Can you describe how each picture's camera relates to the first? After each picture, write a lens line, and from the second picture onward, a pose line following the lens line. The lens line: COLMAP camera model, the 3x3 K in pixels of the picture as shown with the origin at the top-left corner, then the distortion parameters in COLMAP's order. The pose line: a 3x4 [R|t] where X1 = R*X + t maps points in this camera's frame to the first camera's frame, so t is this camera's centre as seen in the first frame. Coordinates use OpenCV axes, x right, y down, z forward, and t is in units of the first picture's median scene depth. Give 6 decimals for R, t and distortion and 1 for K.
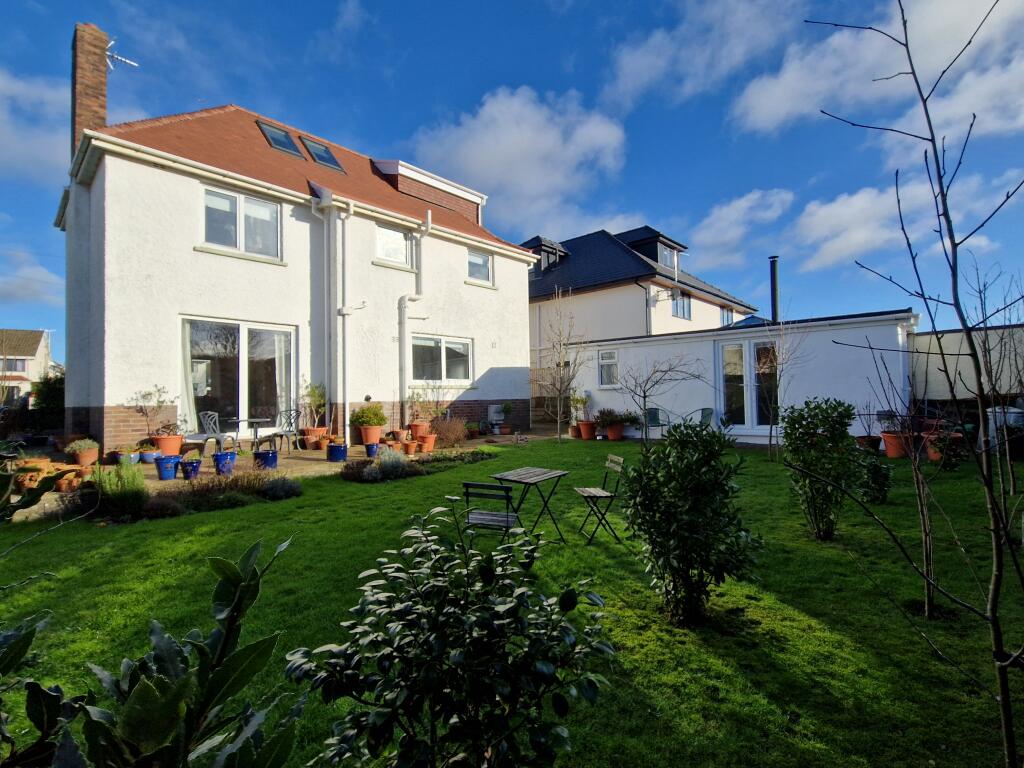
lens RADIAL K [[477.2, 0, 512.0], [0, 477.2, 384.0], [0, 0, 1]] dist [-0.000512, -0.000010]
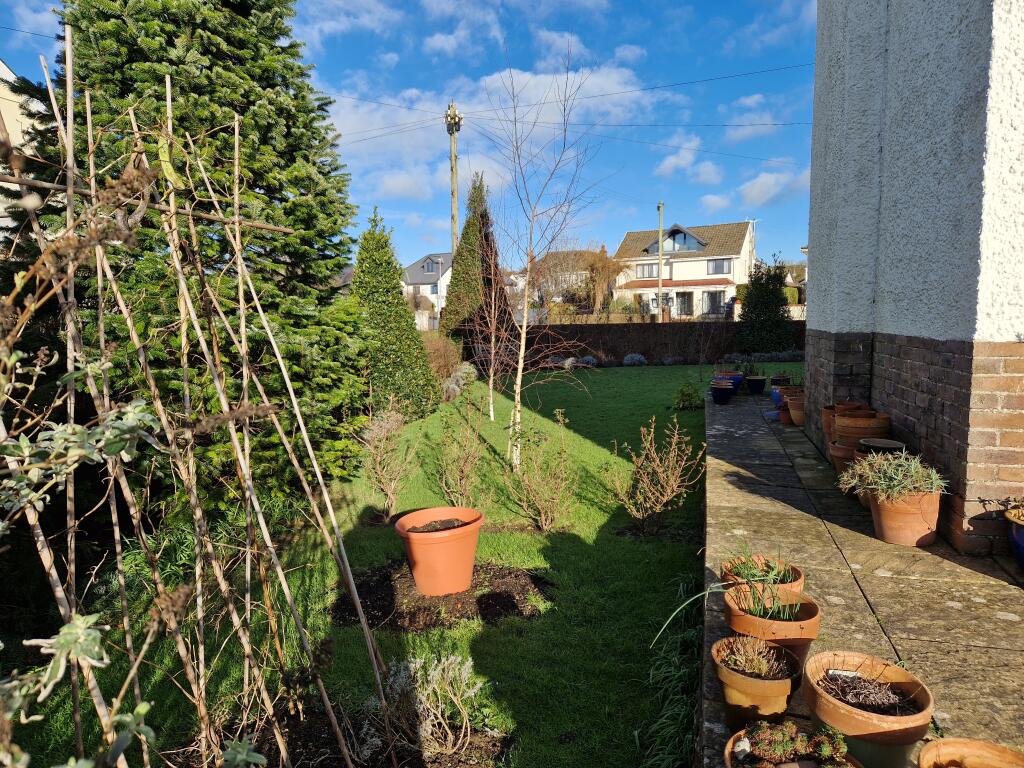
lens RADIAL K [[677.0, 0, 499.7], [0, 677.0, 380.9], [0, 0, 1]] dist [0.074997, -0.060478]
pose [[0.438406, 0.102676, -0.892893, -0.223987], [0.021599, 0.991963, 0.124673, 0.005470], [0.898517, -0.073943, 0.432665, 0.214283]]
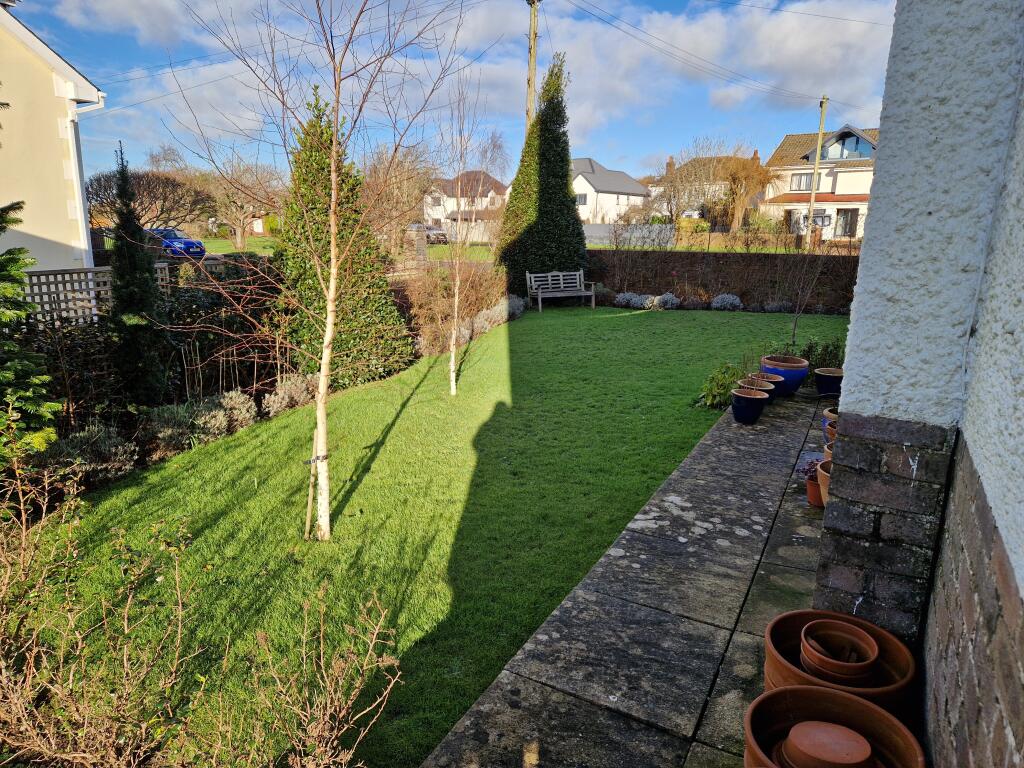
lens RADIAL K [[677.0, 0, 499.7], [0, 677.0, 380.9], [0, 0, 1]] dist [0.074997, -0.060478]
pose [[0.239759, 0.243350, -0.939839, -0.306929], [-0.005706, 0.968411, 0.249292, -0.000872], [0.970816, -0.054408, 0.233573, 0.342184]]
